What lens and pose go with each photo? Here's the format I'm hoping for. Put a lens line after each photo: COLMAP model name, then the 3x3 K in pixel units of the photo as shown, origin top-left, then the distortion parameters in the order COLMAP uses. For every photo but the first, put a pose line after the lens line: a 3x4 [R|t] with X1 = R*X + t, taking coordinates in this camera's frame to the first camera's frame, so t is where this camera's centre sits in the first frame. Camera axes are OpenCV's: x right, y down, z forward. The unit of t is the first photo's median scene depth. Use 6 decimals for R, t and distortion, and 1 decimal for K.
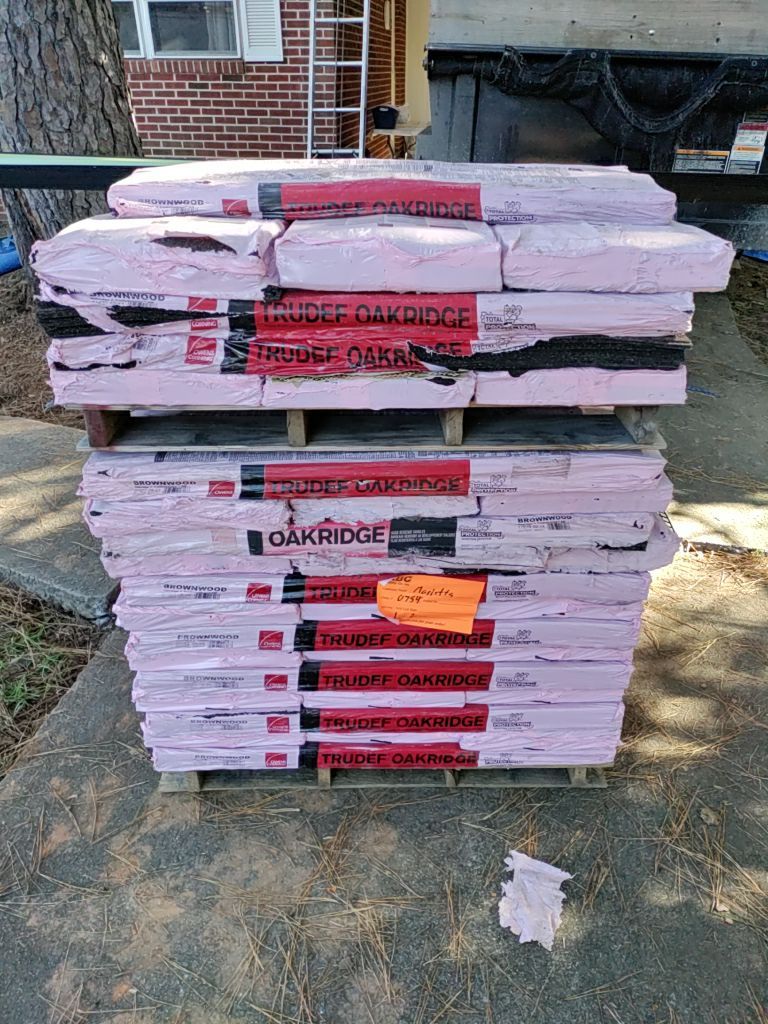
lens RADIAL K [[753.7, 0, 384.0], [0, 753.7, 512.0], [0, 0, 1]] dist [0.049866, -0.058165]
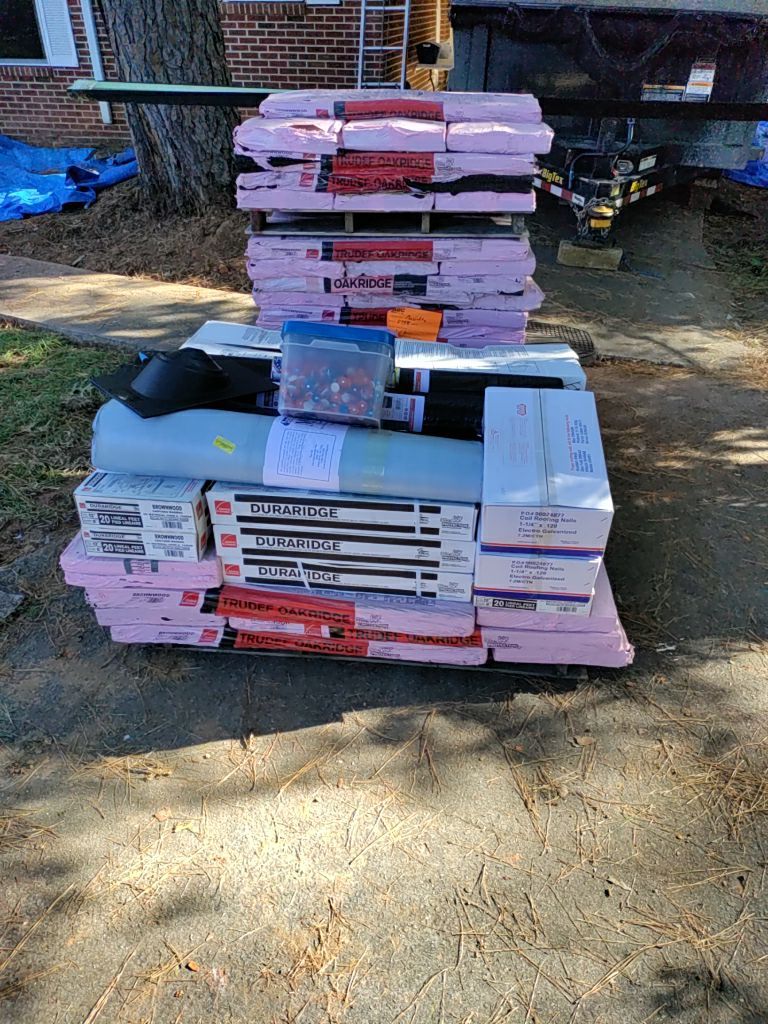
lens RADIAL K [[753.7, 0, 384.0], [0, 753.7, 512.0], [0, 0, 1]] dist [0.049866, -0.058165]
pose [[0.998159, 0.033564, -0.050524, 0.103410], [-0.029992, 0.997105, 0.069870, 0.494804], [0.052723, -0.068226, 0.996276, -1.047574]]
